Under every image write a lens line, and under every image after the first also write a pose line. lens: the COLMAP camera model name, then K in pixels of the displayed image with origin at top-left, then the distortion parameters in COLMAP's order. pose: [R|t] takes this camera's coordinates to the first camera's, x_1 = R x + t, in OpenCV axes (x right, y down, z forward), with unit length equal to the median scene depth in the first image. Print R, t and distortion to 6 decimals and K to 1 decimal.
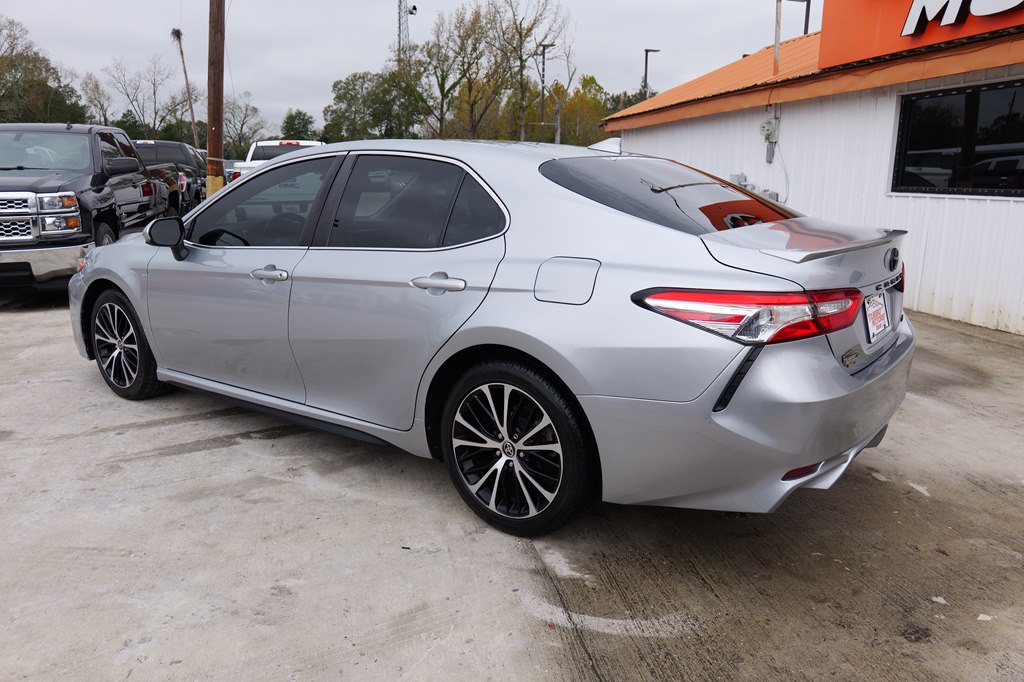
lens RADIAL K [[749.7, 0, 516.8], [0, 749.7, 335.3], [0, 0, 1]] dist [0.007001, -0.005044]
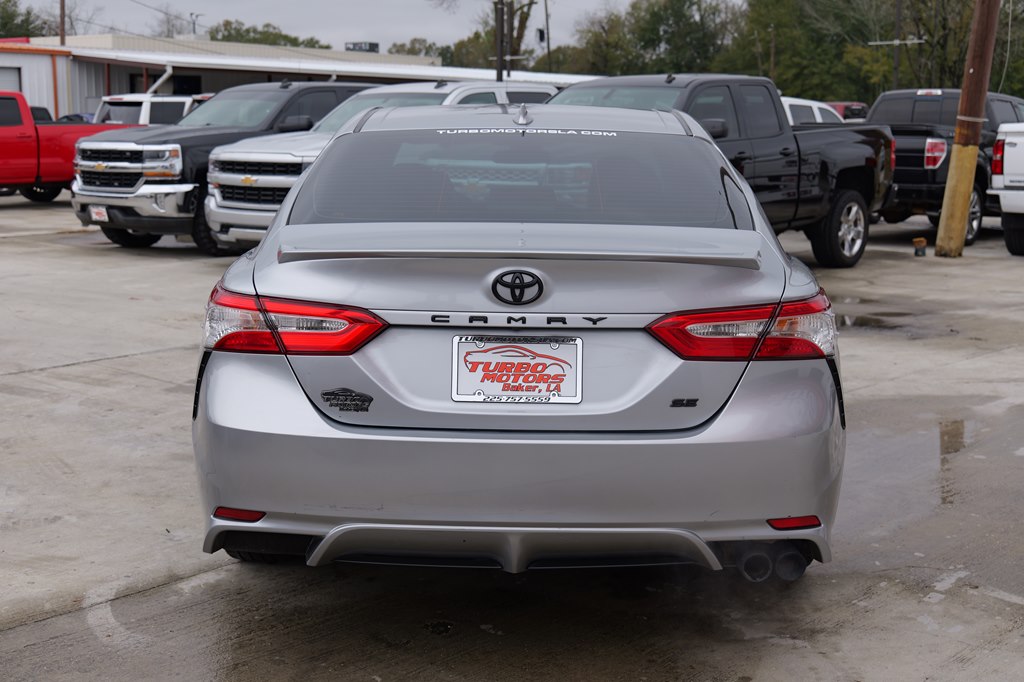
lens RADIAL K [[1324.8, 0, 512.0], [0, 1324.8, 341.0], [0, 0, 1]] dist [0.007980, 0.005671]
pose [[0.587723, 0.134991, -0.797722, 1.149600], [-0.183215, 0.982575, 0.031288, -0.071533], [0.788045, 0.127766, 0.602214, 0.235657]]
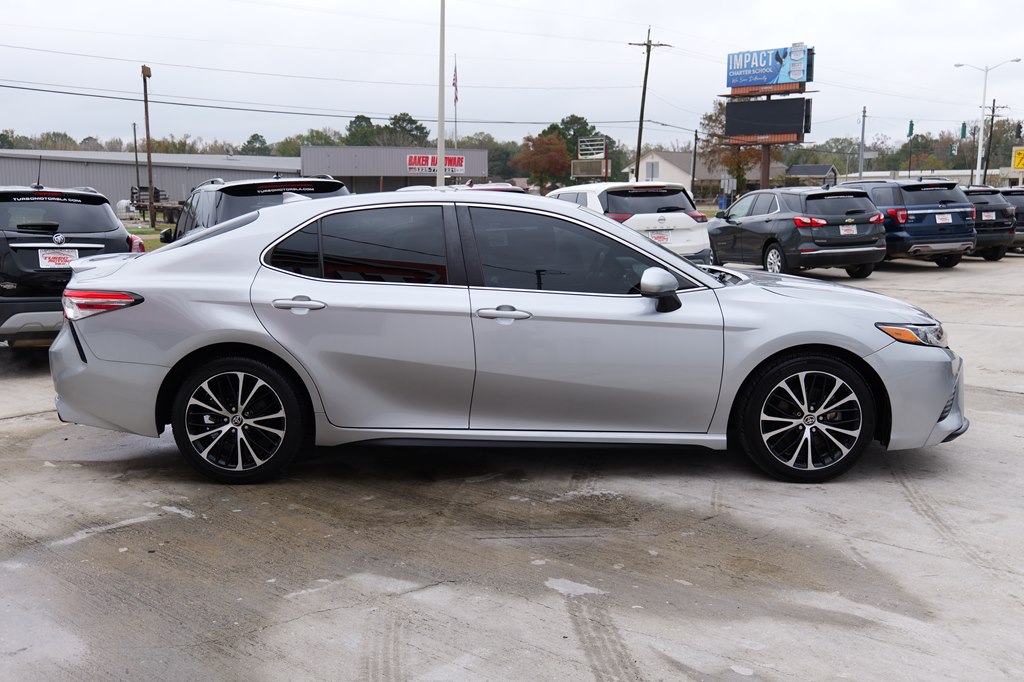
lens RADIAL K [[1008.4, 0, 512.0], [0, 1008.4, 341.0], [0, 0, 1]] dist [0.009603, 0.002432]
pose [[-0.799360, 0.088921, -0.594236, 0.872990], [-0.126549, 0.941889, 0.311177, -0.603163], [0.587374, 0.323943, -0.741655, 2.561166]]
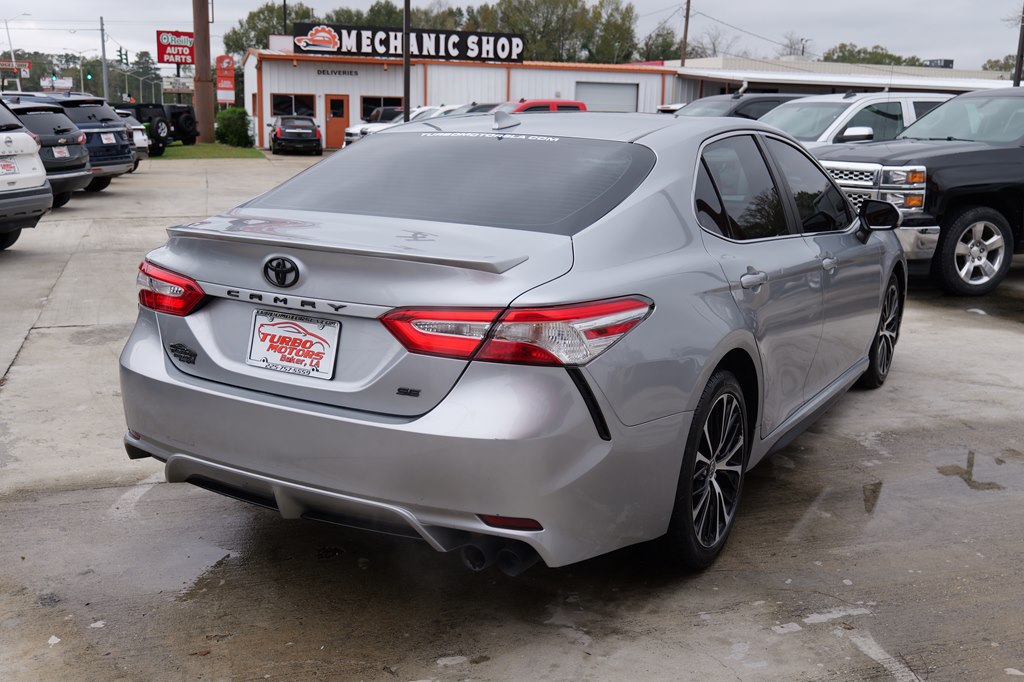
lens RADIAL K [[1038.8, 0, 514.0], [0, 1038.8, 341.9], [0, 0, 1]] dist [0.010176, -0.003472]
pose [[0.125618, 0.209112, -0.969790, 1.246447], [-0.235042, 0.955975, 0.175688, -0.217222], [0.963834, 0.205872, 0.169238, 0.847808]]
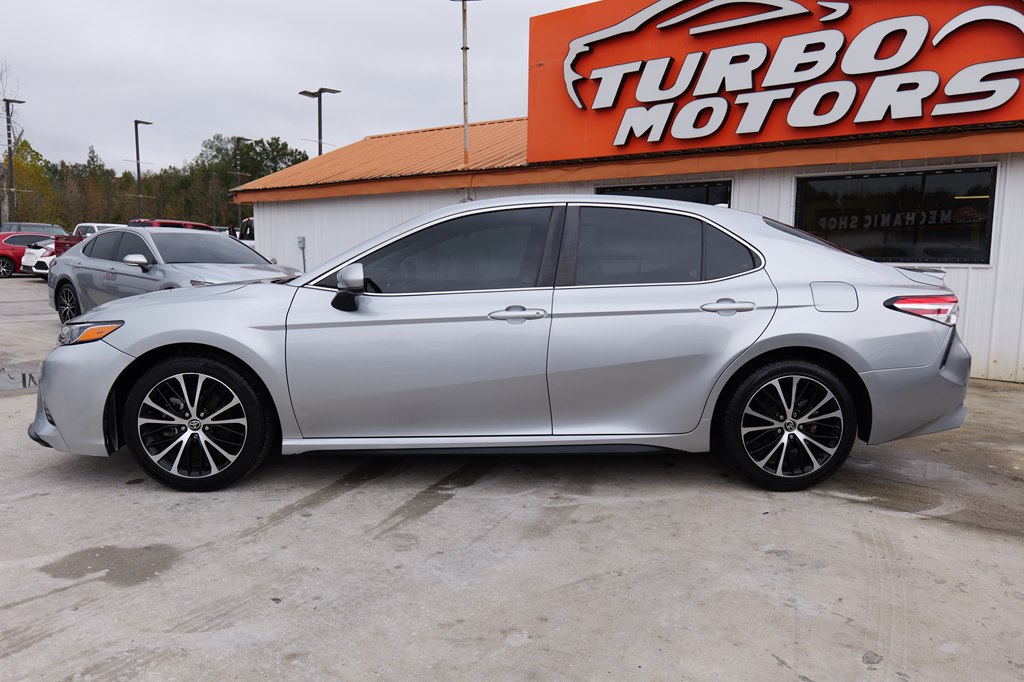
lens RADIAL K [[742.1, 0, 512.0], [0, 742.1, 341.0], [0, 0, 1]] dist [0.006885, 0.002665]
pose [[0.775629, -0.060783, 0.628256, -1.000517], [0.120865, 0.991236, -0.053316, 0.009783], [-0.619509, 0.117287, 0.776178, 0.210251]]
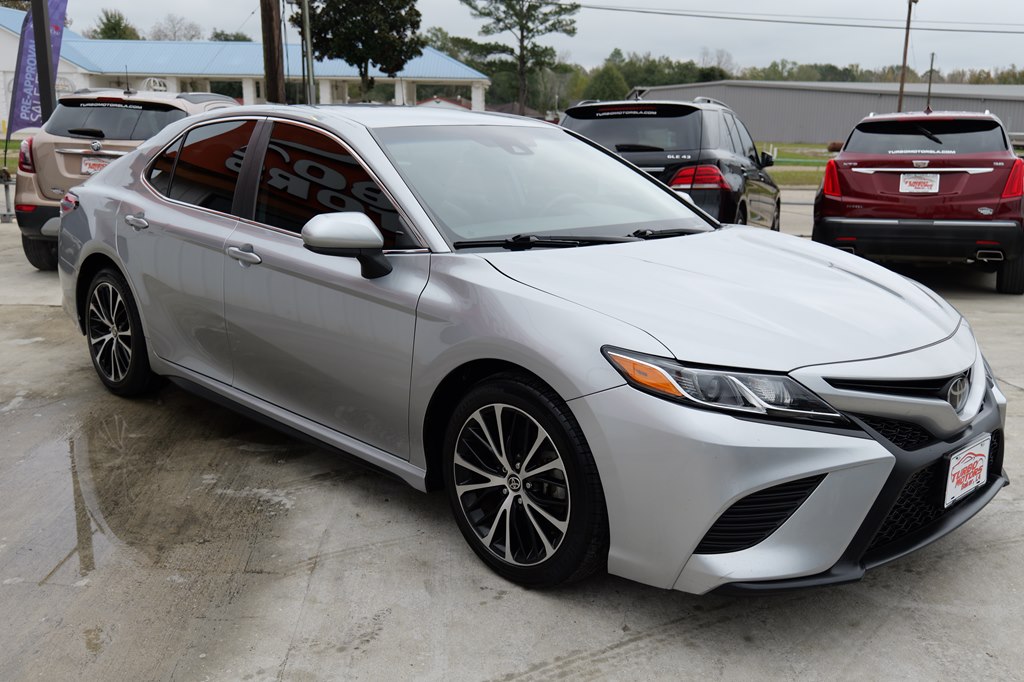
lens RADIAL K [[987.1, 0, 512.0], [0, 987.1, 341.0], [0, 0, 1]] dist [0.007764, 0.000288]
pose [[-0.989811, -0.047969, 0.134061, -0.487659], [0.013041, 0.907043, 0.420835, -0.577623], [-0.141787, 0.418296, -0.897176, 2.498984]]
